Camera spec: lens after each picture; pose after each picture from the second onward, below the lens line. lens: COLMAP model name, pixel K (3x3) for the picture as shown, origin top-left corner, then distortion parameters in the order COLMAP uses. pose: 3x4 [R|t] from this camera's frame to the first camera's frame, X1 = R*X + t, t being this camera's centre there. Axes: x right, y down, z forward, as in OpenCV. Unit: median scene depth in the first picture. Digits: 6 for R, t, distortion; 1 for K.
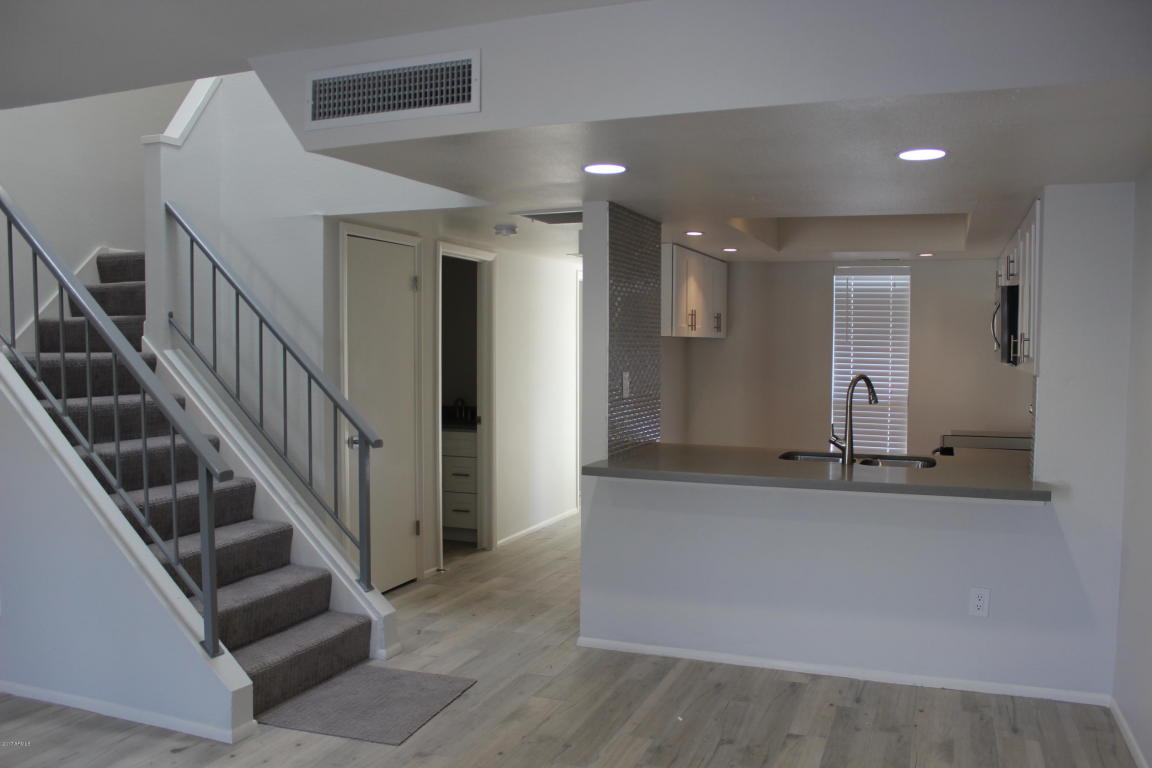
lens RADIAL K [[952.2, 0, 575.1], [0, 952.2, 395.8], [0, 0, 1]] dist [-0.161086, 0.134477]
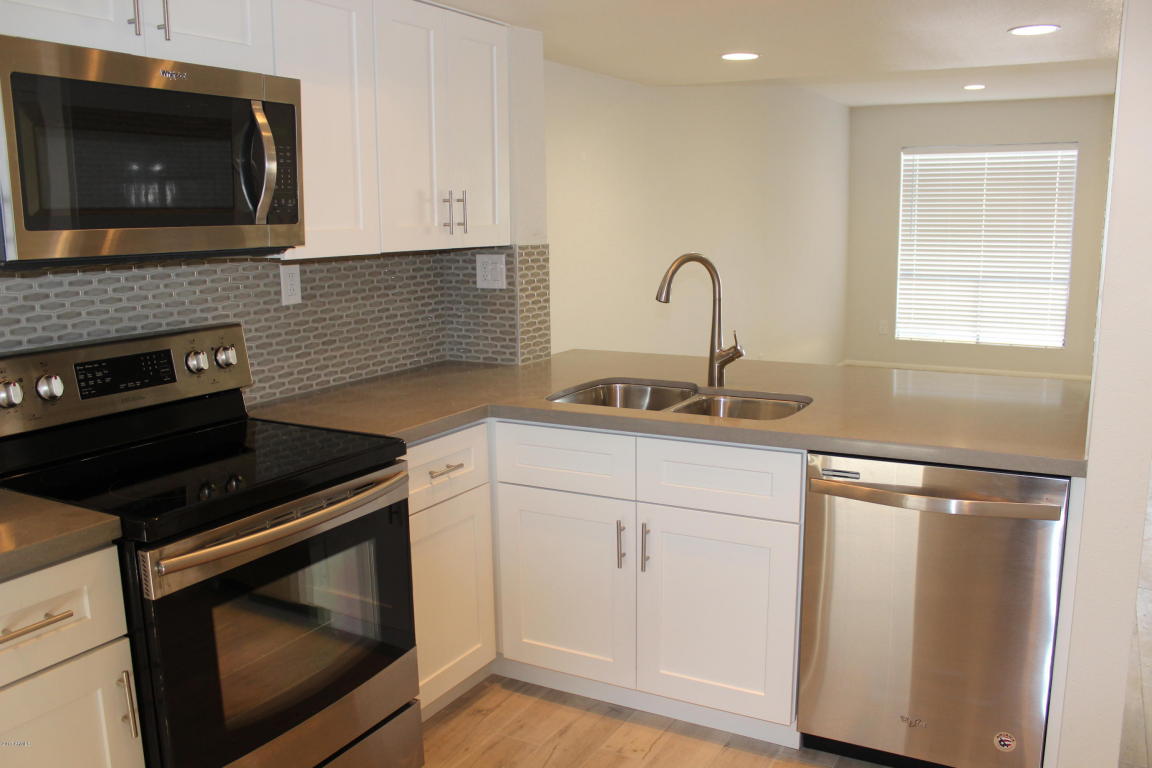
lens RADIAL K [[952.2, 0, 575.1], [0, 952.2, 395.8], [0, 0, 1]] dist [-0.161086, 0.134477]
pose [[-0.989554, -0.018088, 0.143025, 0.228322], [0.016743, 0.970966, 0.238631, -0.066068], [-0.143189, 0.238533, -0.960520, 1.310583]]
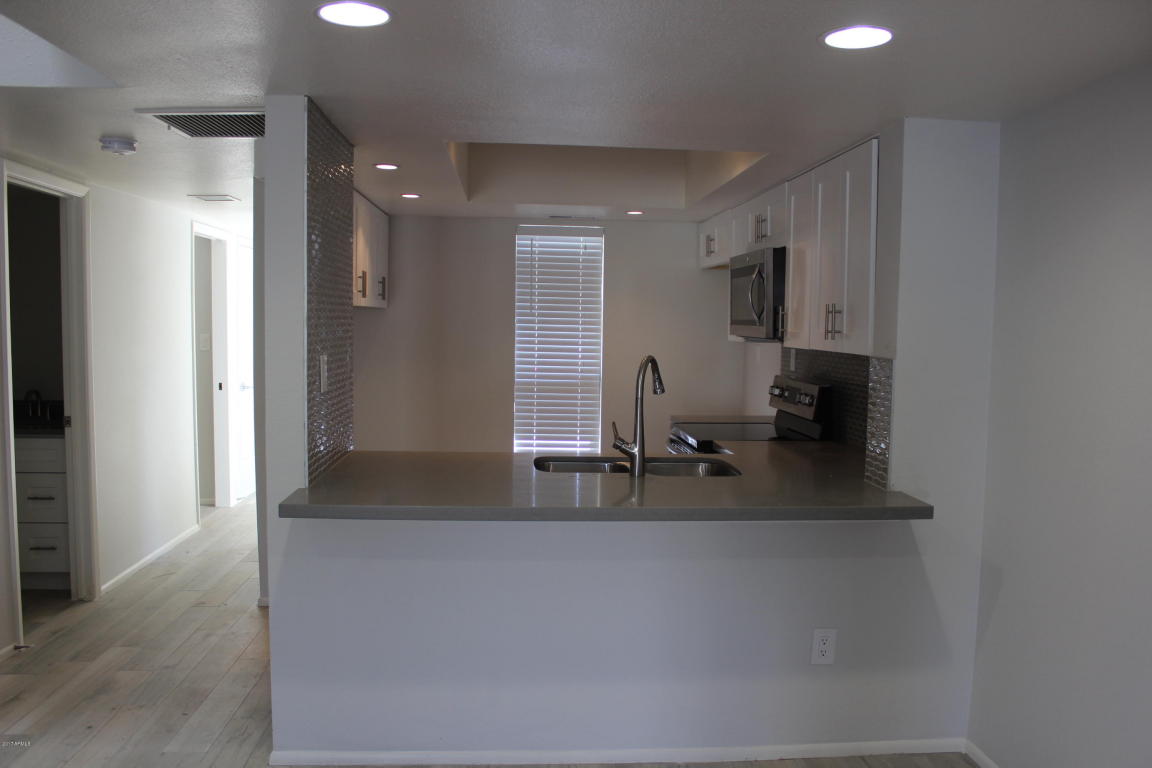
lens RADIAL K [[952.2, 0, 575.1], [0, 952.2, 395.8], [0, 0, 1]] dist [-0.161086, 0.134477]
pose [[0.904318, -0.026197, 0.426054, -0.060411], [0.013681, 0.999381, 0.032410, -0.012749], [-0.426640, -0.023480, 0.904117, 0.263909]]
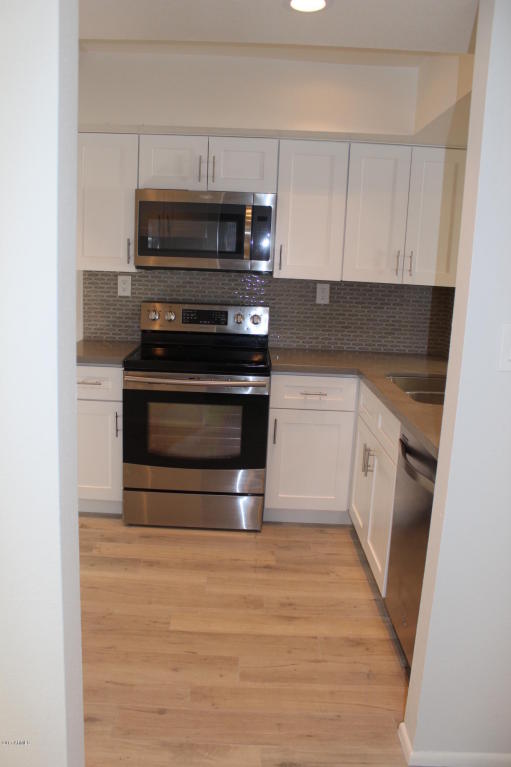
lens RADIAL K [[634.0, 0, 244.7], [0, 634.0, 382.0], [0, 0, 1]] dist [-0.161086, 0.134477]
pose [[-0.347818, -0.199161, 0.916164, -0.163428], [0.009406, 0.976387, 0.215823, -0.060327], [-0.937515, 0.083685, -0.337732, 1.143807]]
